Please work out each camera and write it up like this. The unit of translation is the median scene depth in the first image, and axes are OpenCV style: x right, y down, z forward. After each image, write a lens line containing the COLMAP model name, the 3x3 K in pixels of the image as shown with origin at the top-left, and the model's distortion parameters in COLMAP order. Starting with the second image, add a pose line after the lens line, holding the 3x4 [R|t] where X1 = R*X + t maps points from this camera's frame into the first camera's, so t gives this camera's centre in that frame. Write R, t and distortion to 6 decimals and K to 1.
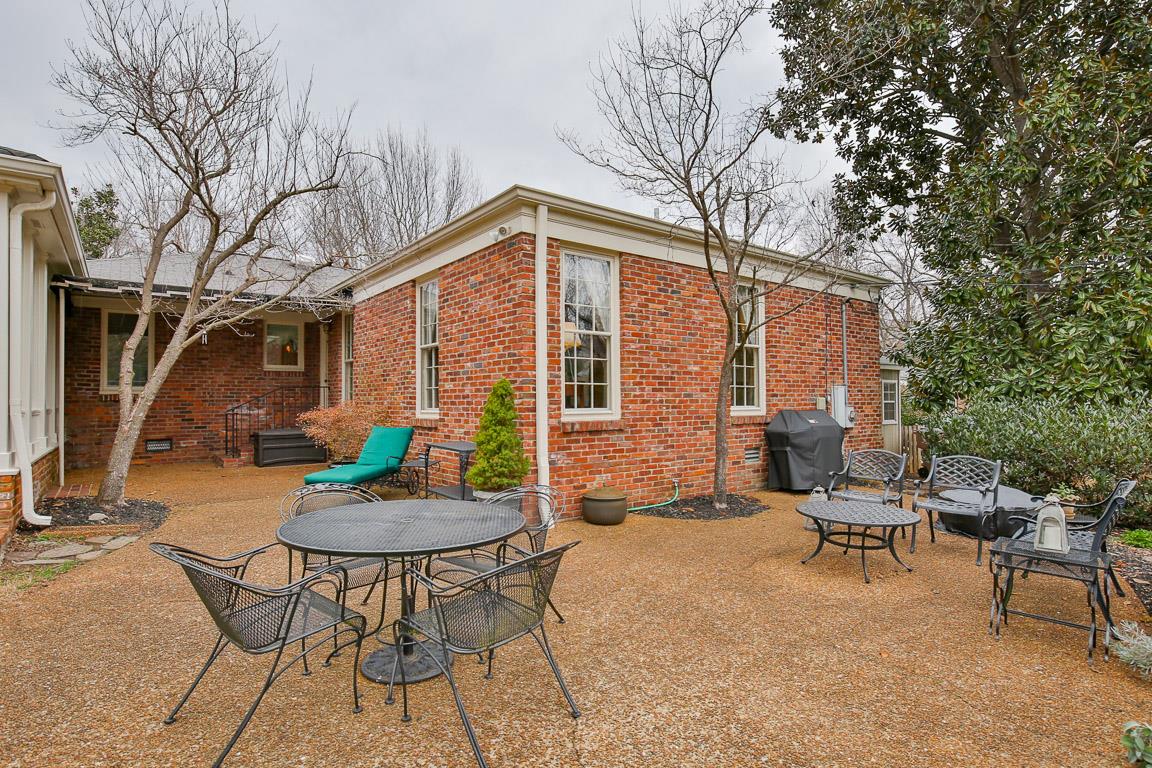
lens RADIAL K [[588.0, 0, 575.7], [0, 588.0, 385.6], [0, 0, 1]] dist [-0.000677, -0.000341]
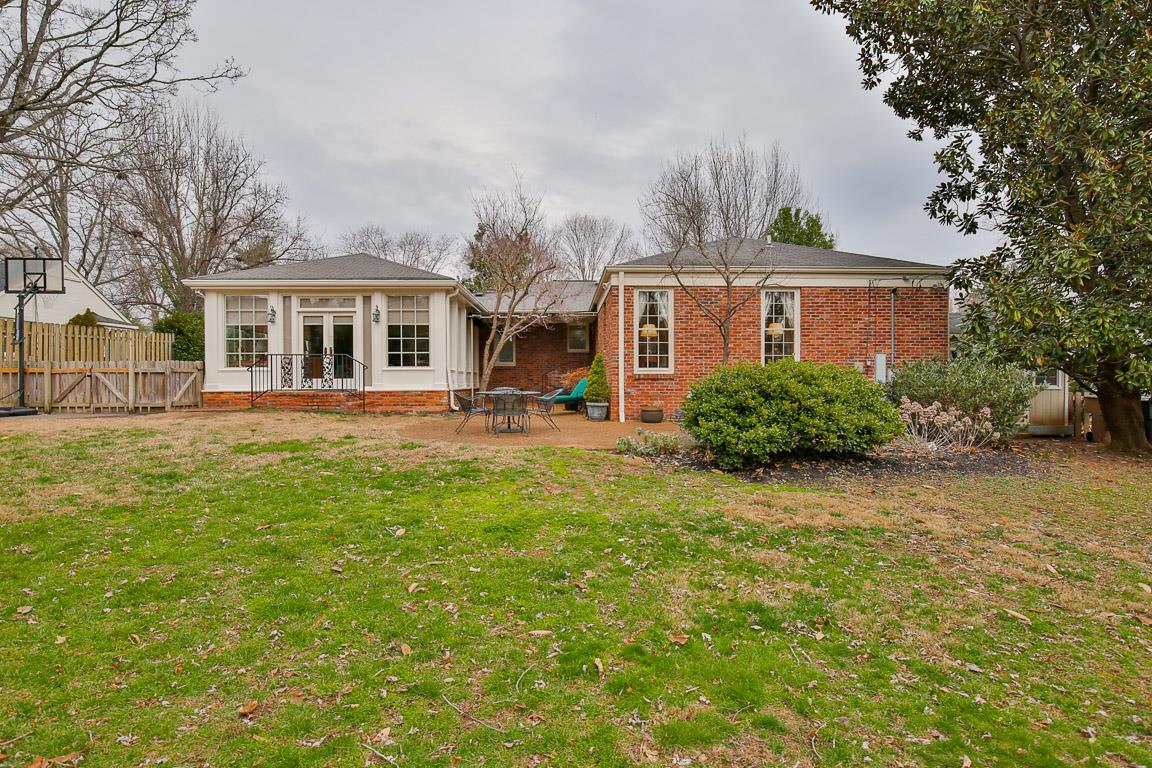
lens RADIAL K [[588.0, 0, 576.4], [0, 588.0, 381.5], [0, 0, 1]] dist [-0.000677, -0.000341]
pose [[0.813679, 0.005810, -0.581286, 0.928172], [0.010767, 0.999628, 0.025062, 0.031356], [0.581215, -0.026651, 0.813313, -0.736758]]
